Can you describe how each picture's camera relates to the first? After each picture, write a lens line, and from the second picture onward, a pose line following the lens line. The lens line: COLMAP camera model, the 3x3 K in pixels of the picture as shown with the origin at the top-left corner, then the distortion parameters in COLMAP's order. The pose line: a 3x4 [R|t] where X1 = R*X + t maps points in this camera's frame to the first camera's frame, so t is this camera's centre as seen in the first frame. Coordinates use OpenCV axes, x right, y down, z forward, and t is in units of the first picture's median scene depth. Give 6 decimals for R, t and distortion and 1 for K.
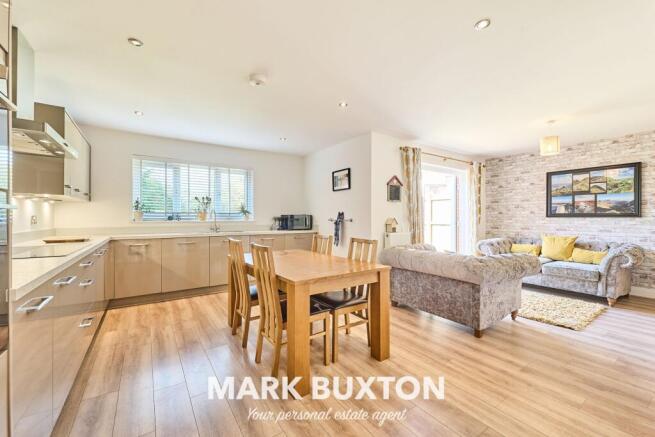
lens RADIAL K [[263.9, 0, 327.5], [0, 263.9, 218.5], [0, 0, 1]] dist [-0.000001, -0.000011]
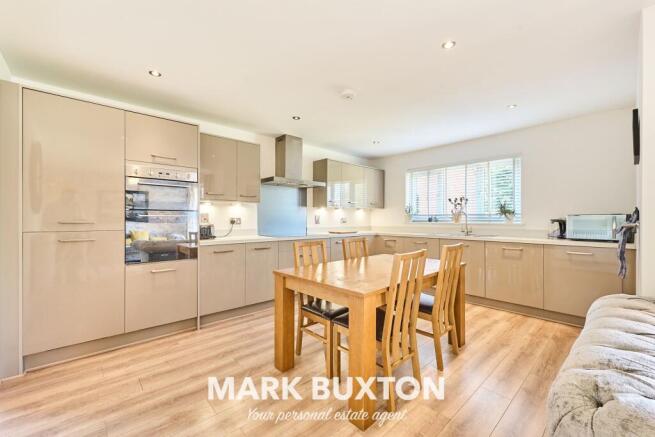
lens RADIAL K [[264.3, 0, 327.0], [0, 264.3, 223.6], [0, 0, 1]] dist [0.000091, -0.000042]
pose [[0.111905, 0.011970, -0.993647, 0.580063], [-0.006445, 0.999915, 0.011320, 0.005151], [0.993698, 0.005137, 0.111972, 0.565022]]
